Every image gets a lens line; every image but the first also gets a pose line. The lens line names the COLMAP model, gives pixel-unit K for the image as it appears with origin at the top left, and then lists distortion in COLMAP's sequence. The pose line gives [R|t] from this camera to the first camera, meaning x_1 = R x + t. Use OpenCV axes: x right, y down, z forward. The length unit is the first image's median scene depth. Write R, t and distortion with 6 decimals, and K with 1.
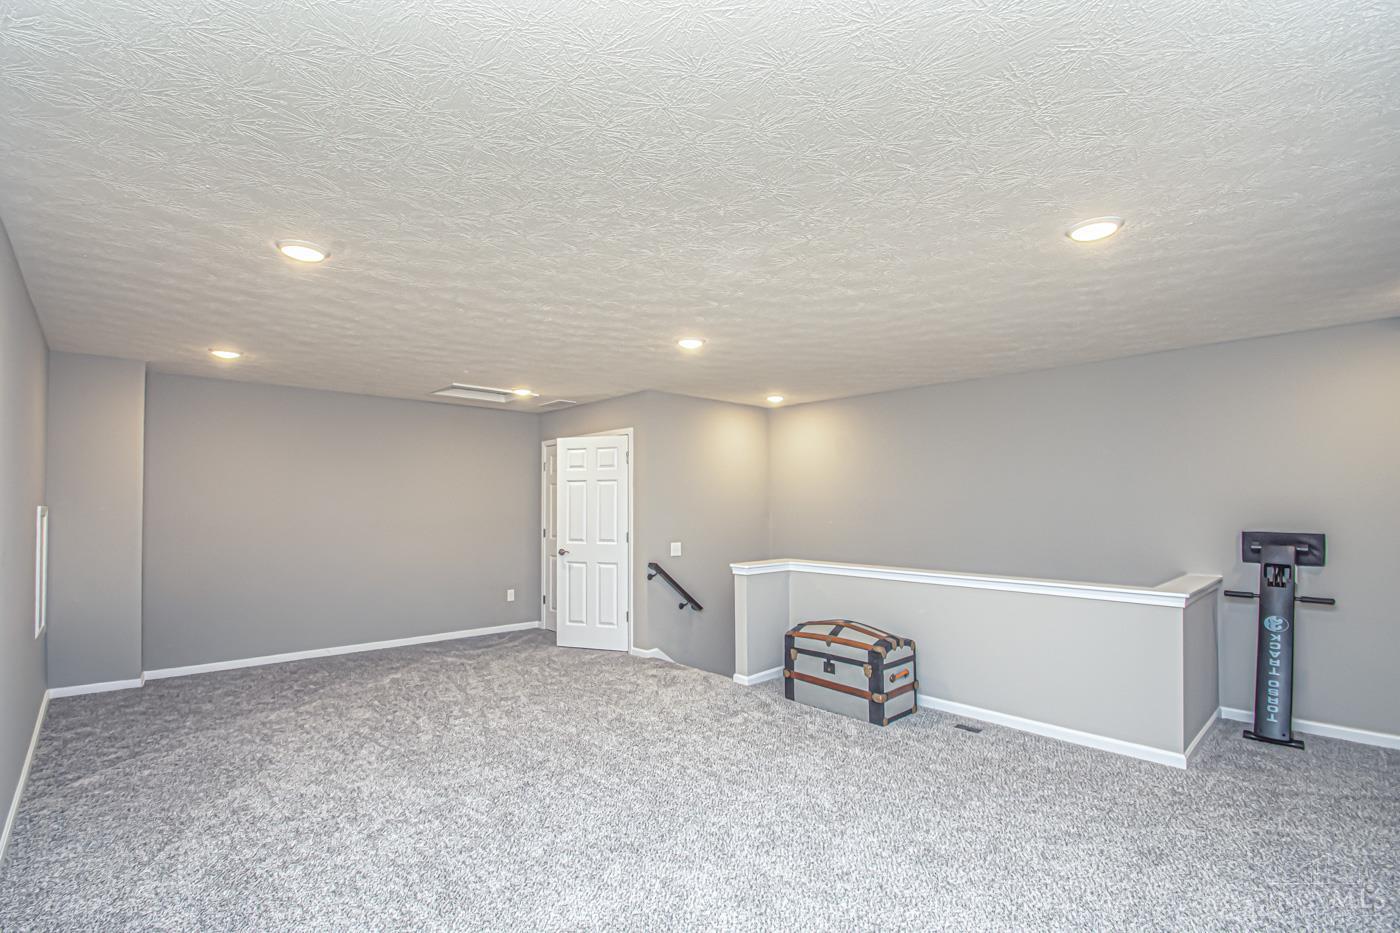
lens RADIAL K [[615.0, 0, 685.4], [0, 615.0, 467.9], [0, 0, 1]] dist [0.004549, -0.011213]
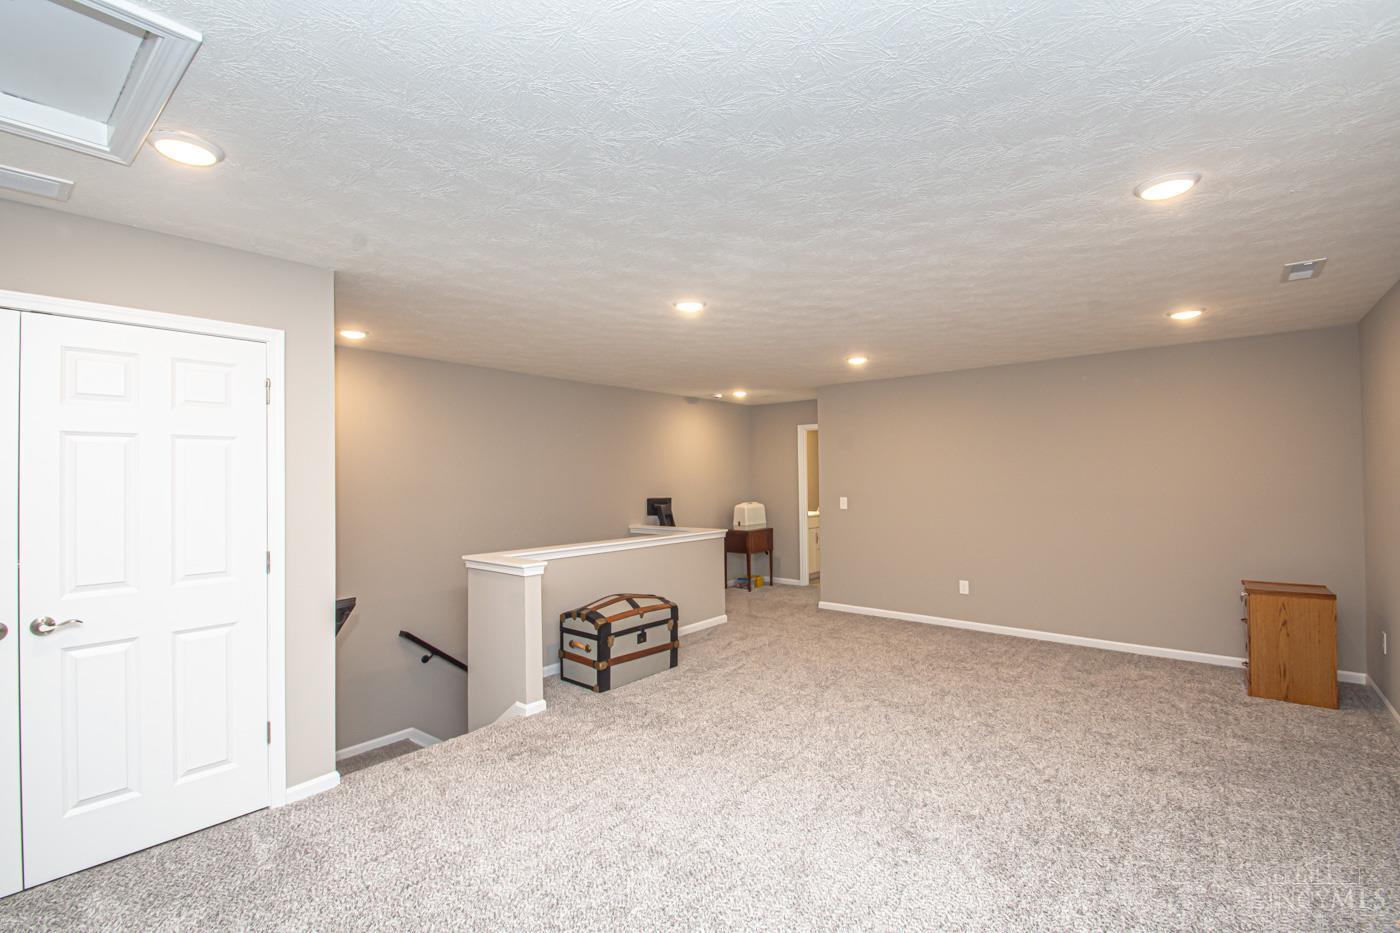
lens RADIAL K [[615.0, 0, 685.4], [0, 615.0, 467.9], [0, 0, 1]] dist [0.004549, -0.011213]
pose [[-0.105018, 0.020015, 0.994269, -0.839312], [-0.044500, 0.998701, -0.024804, 0.054098], [-0.993474, -0.046850, -0.103991, 1.050865]]
